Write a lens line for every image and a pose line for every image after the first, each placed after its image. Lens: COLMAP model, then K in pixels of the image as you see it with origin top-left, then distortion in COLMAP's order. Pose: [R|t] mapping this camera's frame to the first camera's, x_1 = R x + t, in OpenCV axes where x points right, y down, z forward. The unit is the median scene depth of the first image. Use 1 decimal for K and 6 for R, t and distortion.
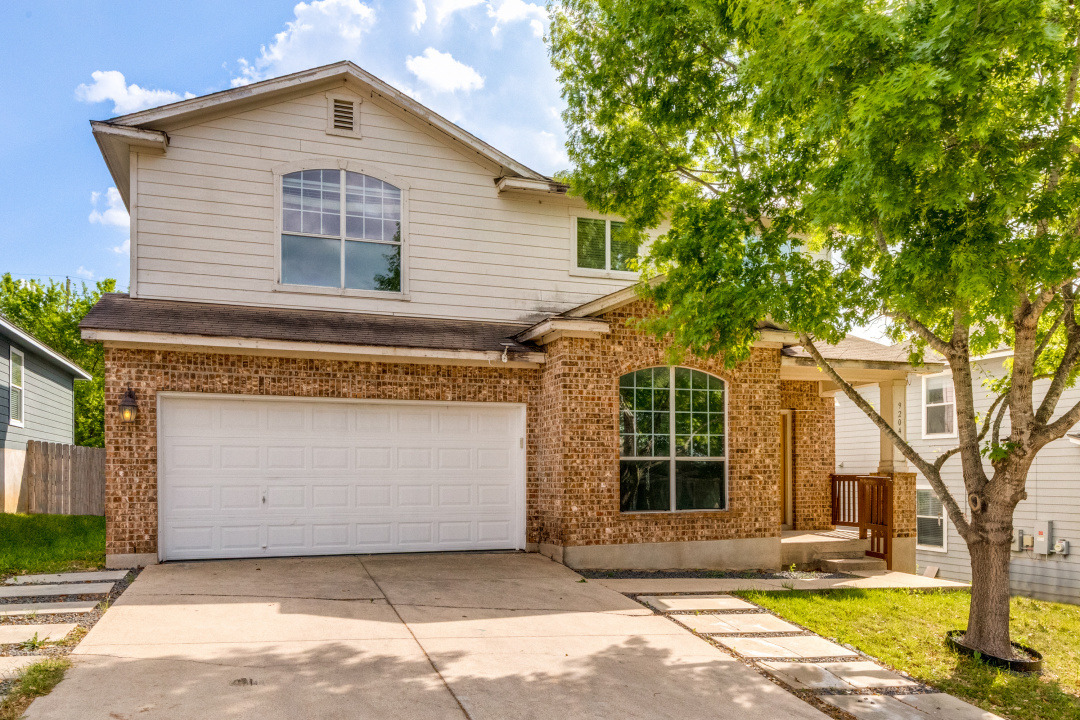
lens RADIAL K [[480.6, 0, 553.6], [0, 480.6, 359.0], [0, 0, 1]] dist [0.002319, 0.000250]
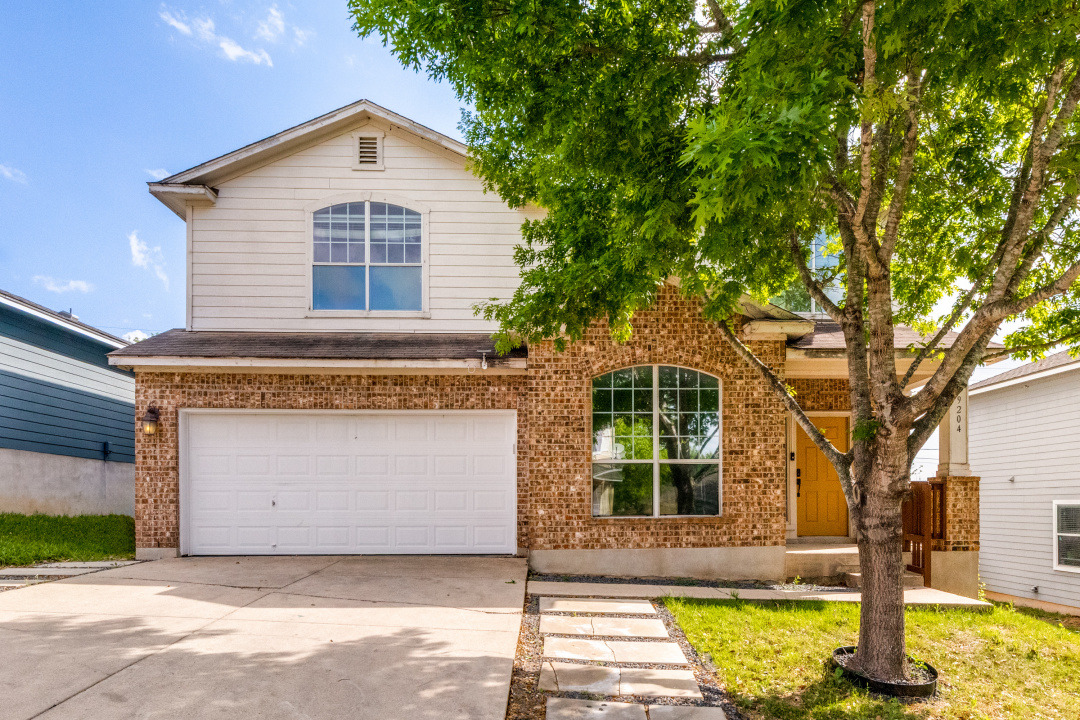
lens RADIAL K [[475.4, 0, 540.0], [0, 475.4, 374.6], [0, 0, 1]] dist [0.001861, -0.000002]
pose [[0.982062, -0.047506, -0.182477, 0.210755], [0.048002, 0.998846, -0.001701, 0.027119], [0.182347, -0.007089, 0.983209, 0.035559]]
